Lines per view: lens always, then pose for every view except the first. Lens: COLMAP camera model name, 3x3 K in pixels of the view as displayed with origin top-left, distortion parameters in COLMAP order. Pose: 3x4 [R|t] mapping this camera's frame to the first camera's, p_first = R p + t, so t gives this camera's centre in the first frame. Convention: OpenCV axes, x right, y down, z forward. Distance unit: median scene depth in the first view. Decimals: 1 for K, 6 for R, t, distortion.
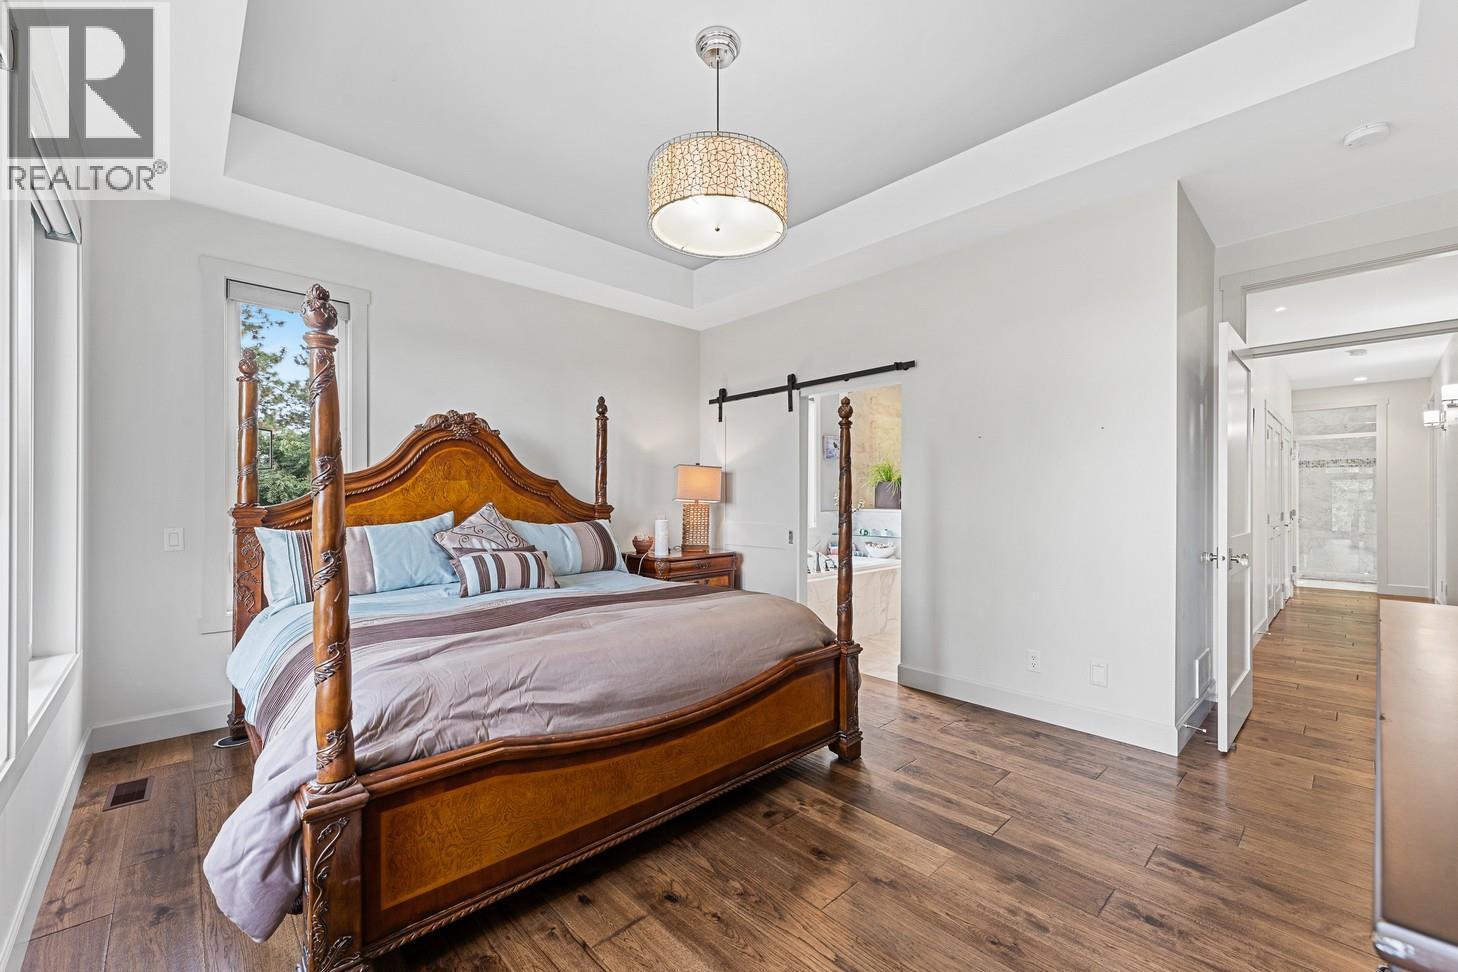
lens RADIAL K [[602.6, 0, 723.4], [0, 602.6, 498.3], [0, 0, 1]] dist [-0.004435, 0.000621]
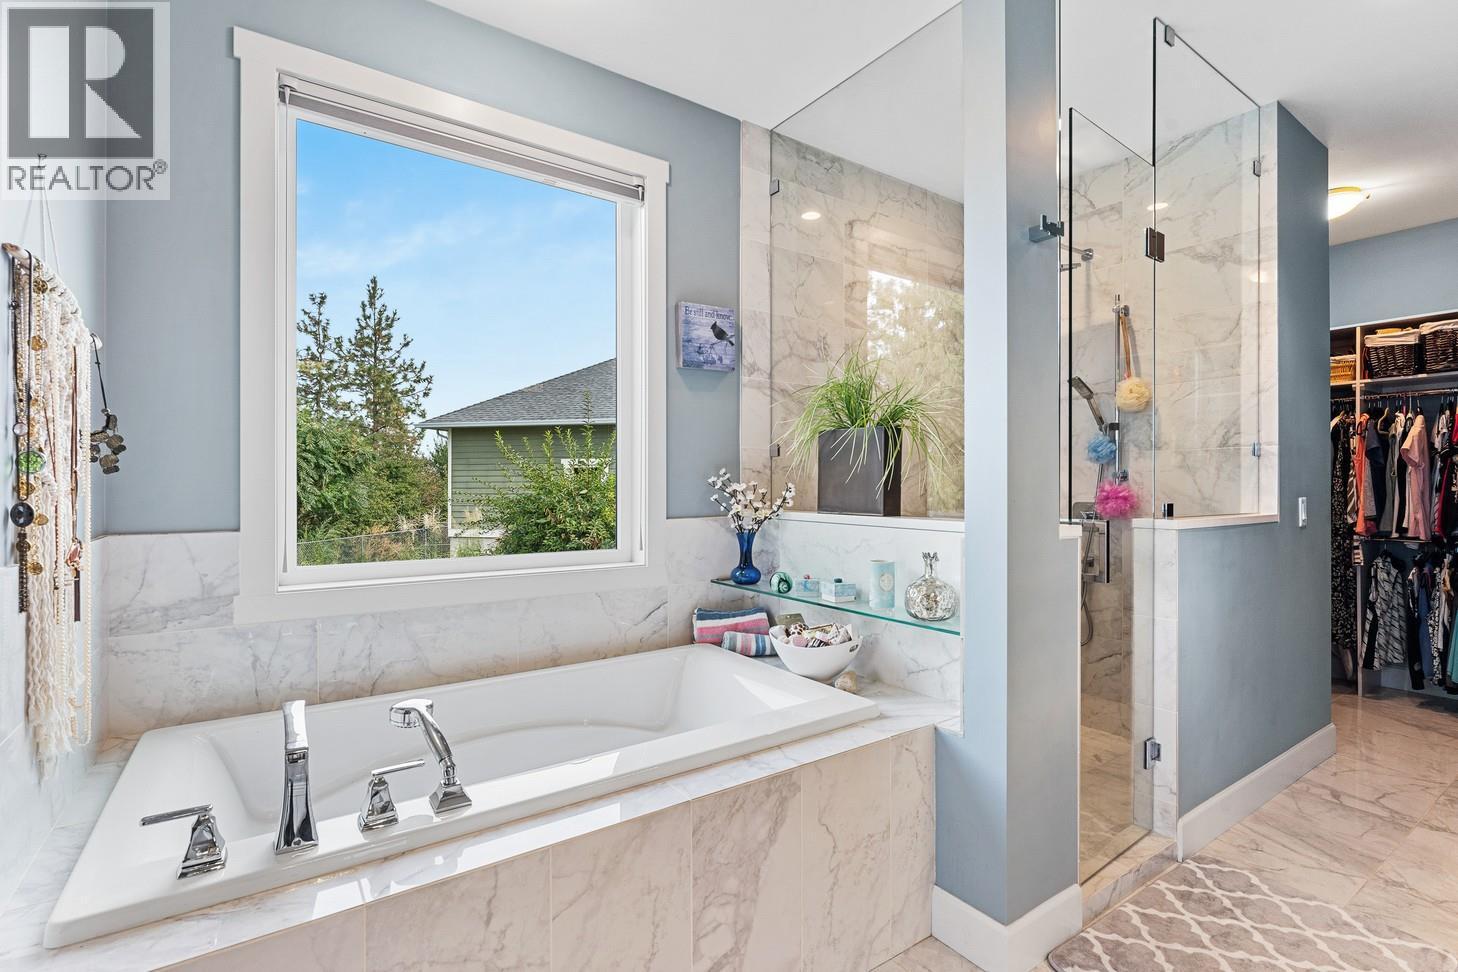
lens RADIAL K [[677.3, 0, 721.3], [0, 677.3, 487.3], [0, 0, 1]] dist [-0.004198, 0.000294]
pose [[0.988444, 0.000876, -0.151581, 0.255430], [-0.000341, 0.999994, 0.003559, 0.002570], [0.151584, -0.003467, 0.988438, 0.623845]]
